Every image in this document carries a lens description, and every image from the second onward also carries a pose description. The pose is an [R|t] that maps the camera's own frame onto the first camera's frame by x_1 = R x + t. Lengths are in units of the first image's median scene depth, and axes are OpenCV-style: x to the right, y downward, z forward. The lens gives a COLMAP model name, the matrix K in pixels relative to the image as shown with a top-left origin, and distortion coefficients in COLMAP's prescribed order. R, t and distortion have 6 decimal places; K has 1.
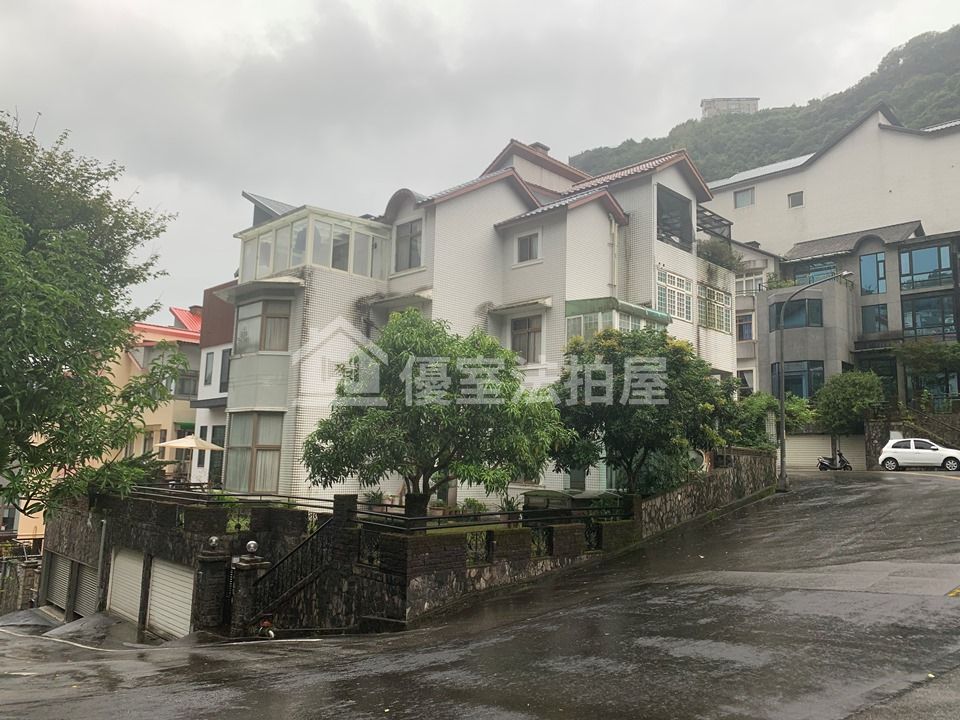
lens RADIAL K [[729.7, 0, 478.1], [0, 729.7, 354.5], [0, 0, 1]] dist [0.010227, -0.007283]
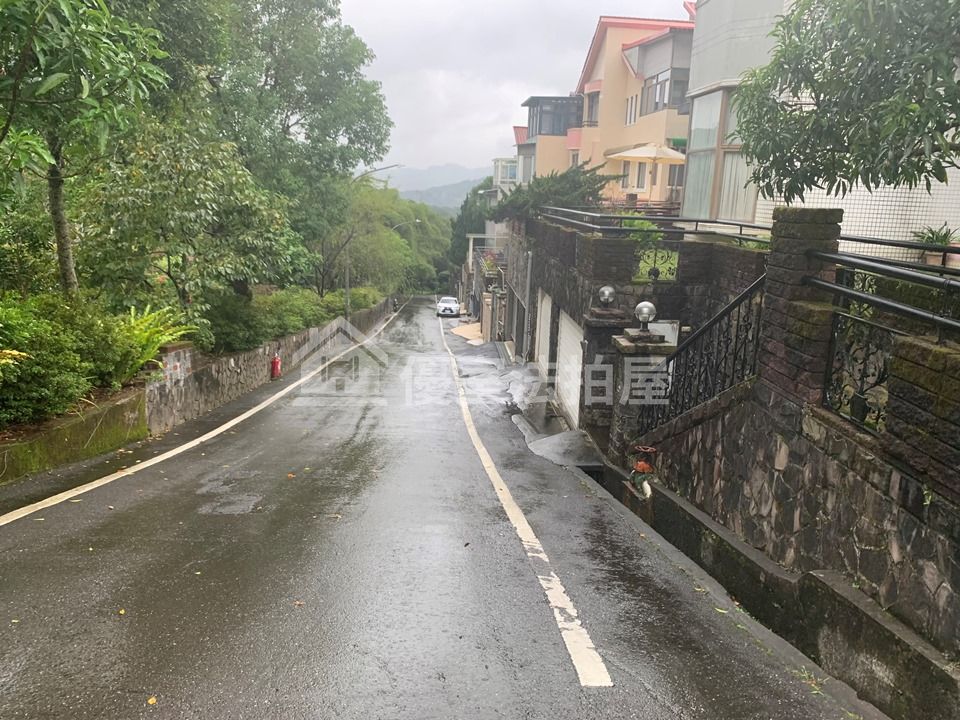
lens RADIAL K [[729.7, 0, 478.1], [0, 729.7, 354.5], [0, 0, 1]] dist [0.010227, -0.007283]
pose [[0.757710, 0.140258, -0.637341, -0.057440], [0.088587, 0.945484, 0.313387, 0.113911], [0.646551, -0.293917, 0.703978, 0.536518]]
